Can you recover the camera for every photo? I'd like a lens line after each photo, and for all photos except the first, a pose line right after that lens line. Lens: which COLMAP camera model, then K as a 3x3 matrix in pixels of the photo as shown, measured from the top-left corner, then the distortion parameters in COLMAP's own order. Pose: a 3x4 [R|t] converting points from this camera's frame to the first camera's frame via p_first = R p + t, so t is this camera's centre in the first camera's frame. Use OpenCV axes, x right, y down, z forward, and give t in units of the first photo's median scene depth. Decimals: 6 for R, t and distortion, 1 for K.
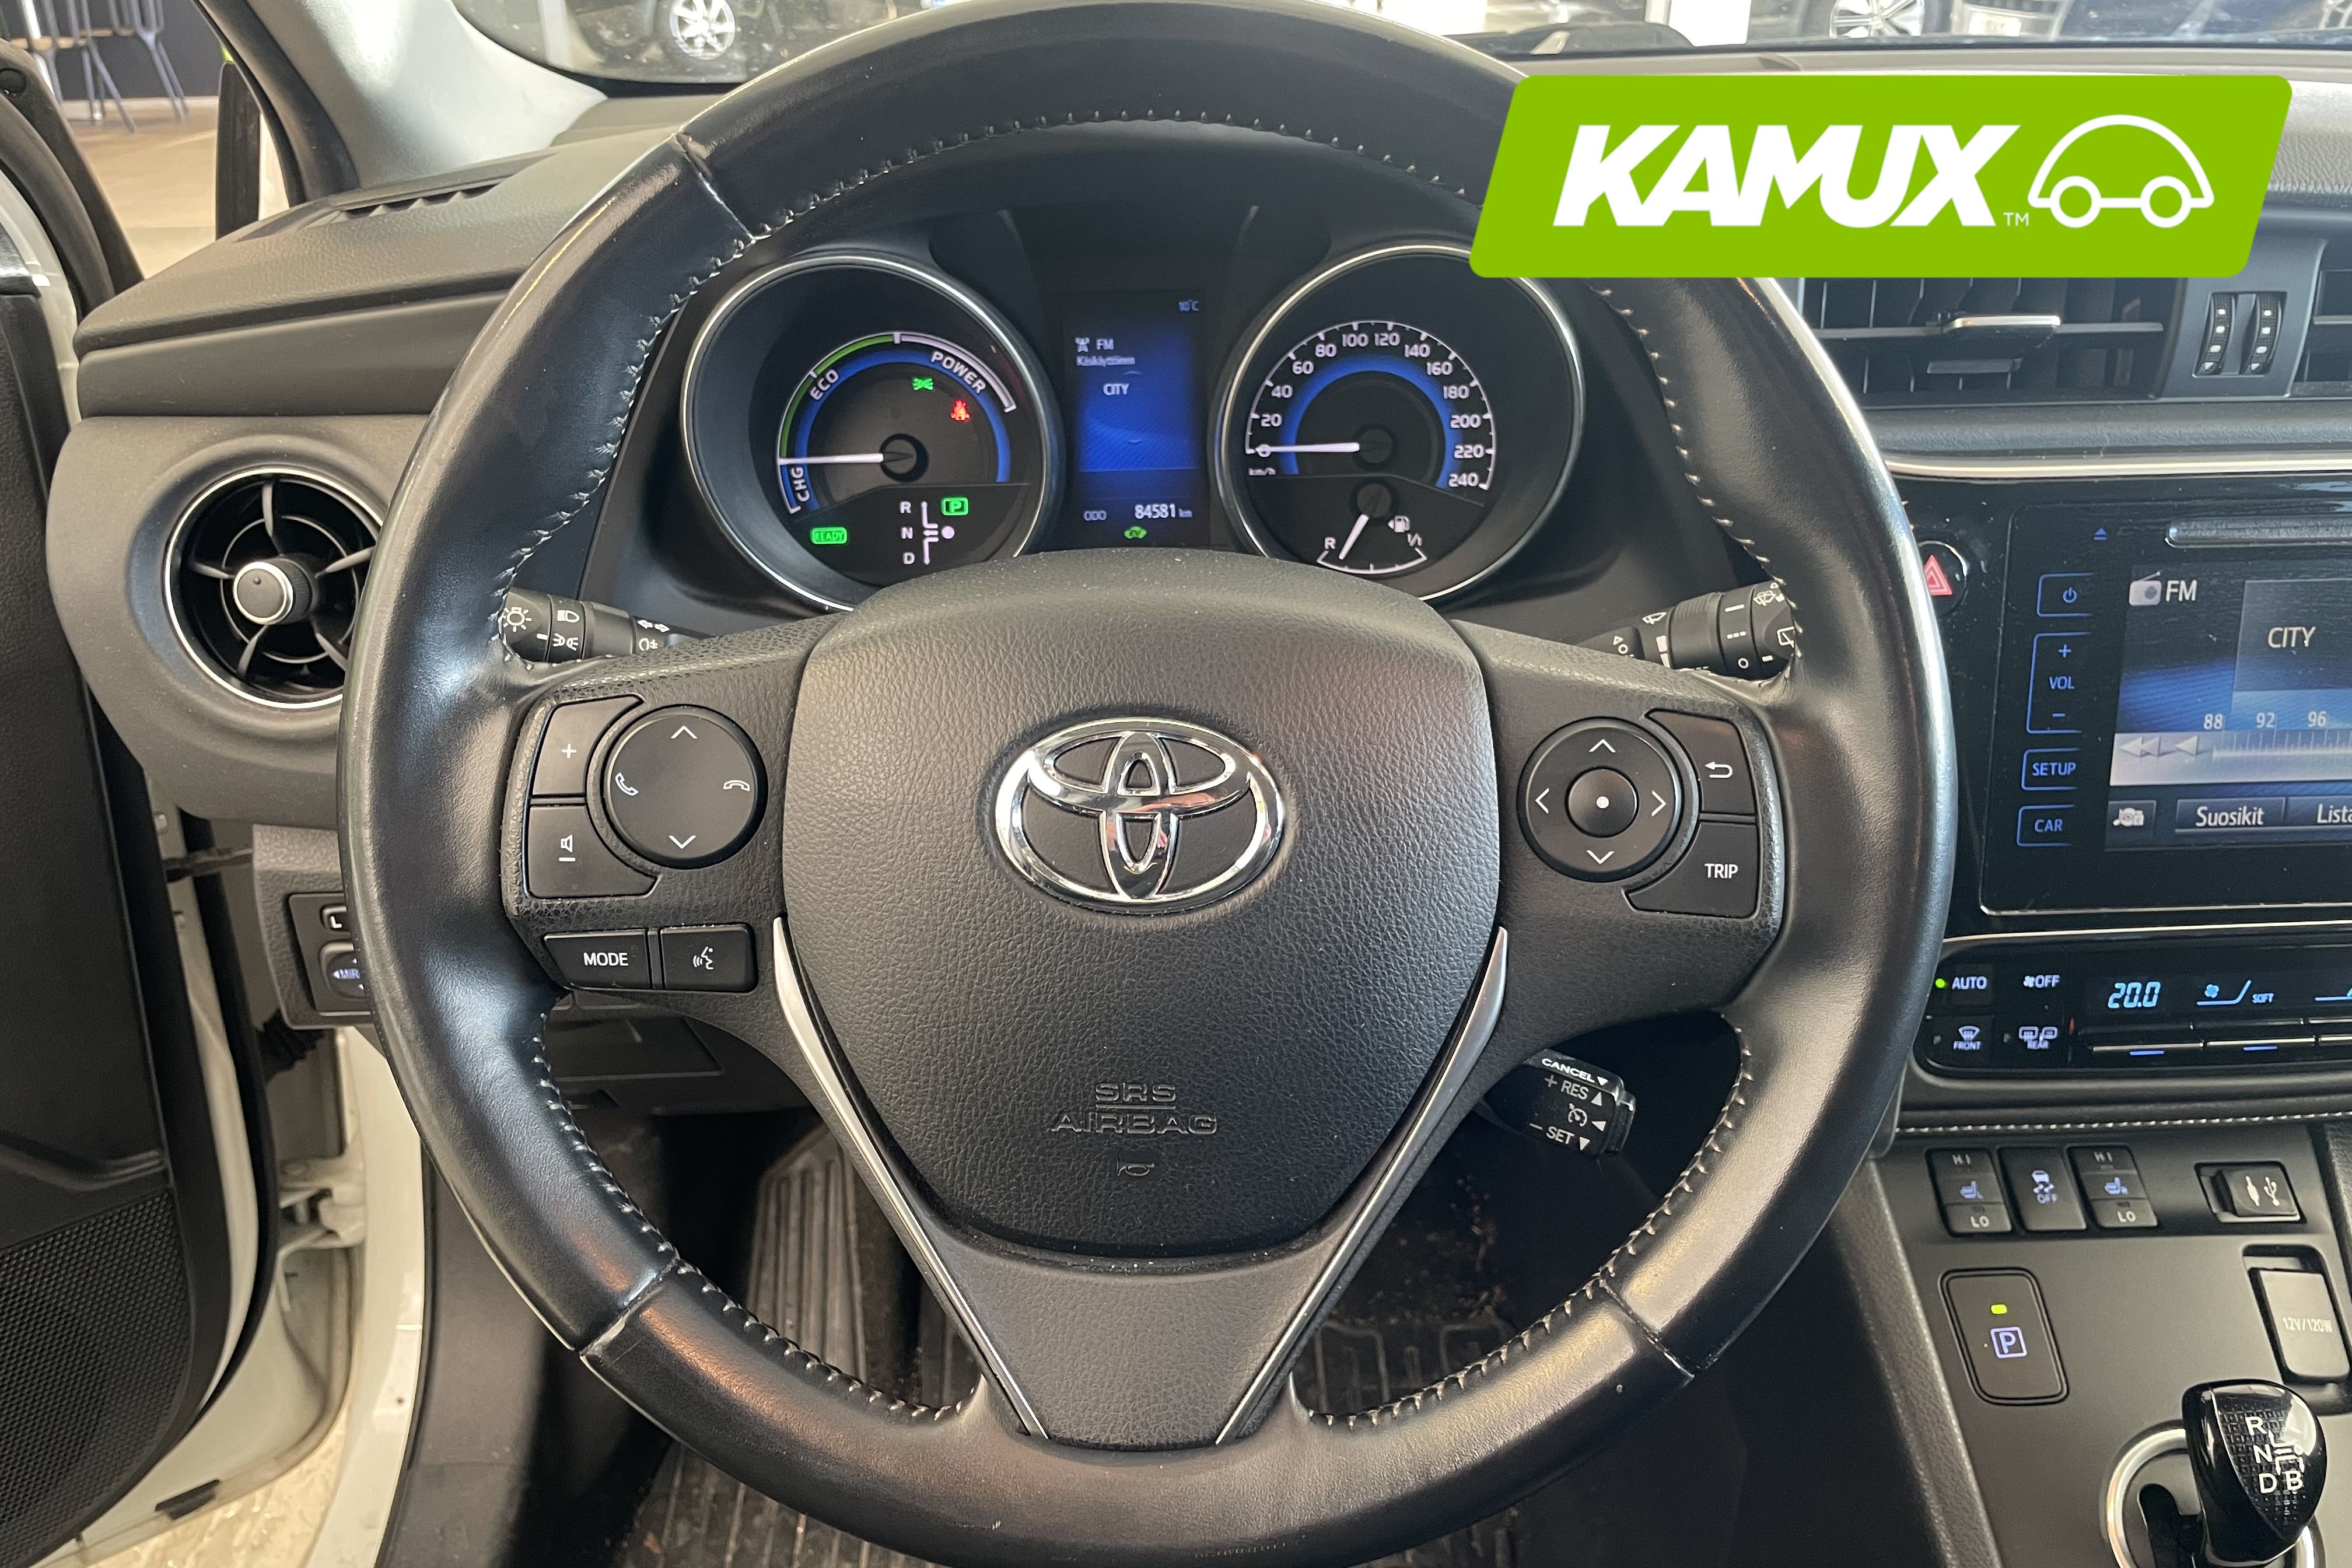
lens RADIAL K [[1811.6, 0, 1165.8], [0, 1811.6, 816.1], [0, 0, 1]] dist [0.058195, -0.097731]
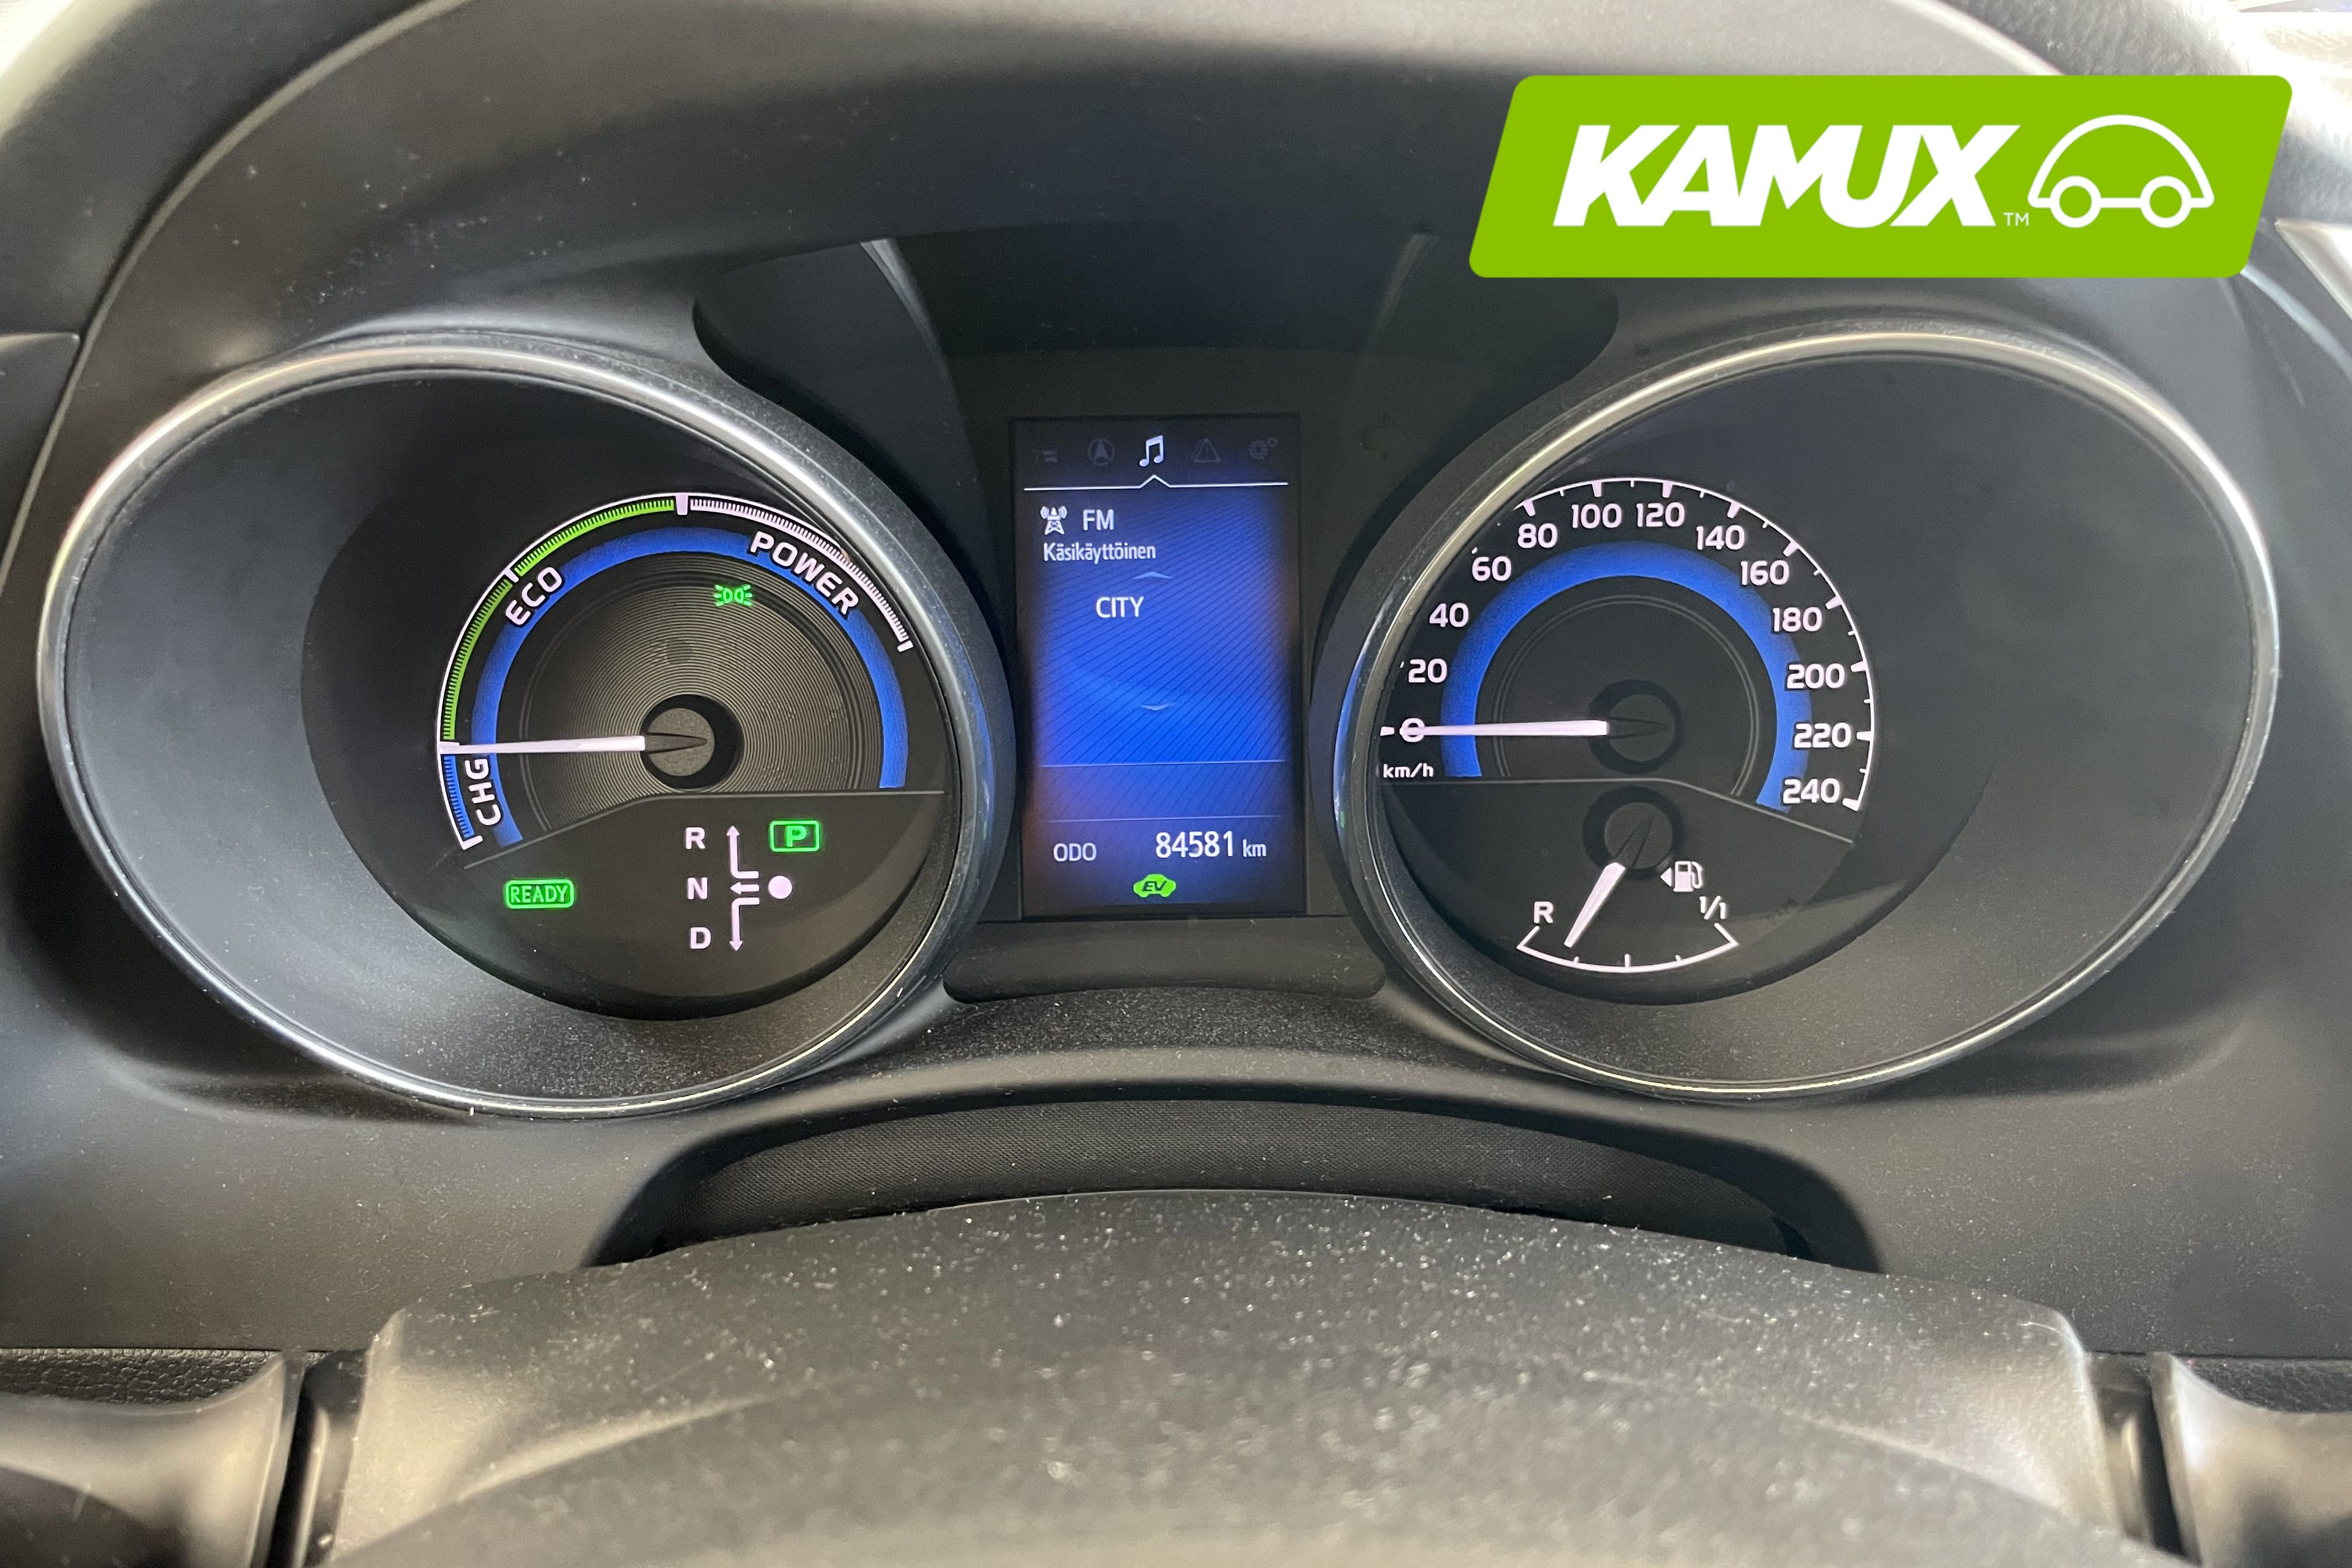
lens RADIAL K [[1789.0, 0, 1142.7], [0, 1789.0, 783.0], [0, 0, 1]] dist [0.055030, -0.099091]
pose [[0.999960, 0.007517, 0.004908, -0.023037], [-0.007183, 0.997874, -0.064773, -0.154450], [-0.005384, 0.064735, 0.997888, 0.508306]]
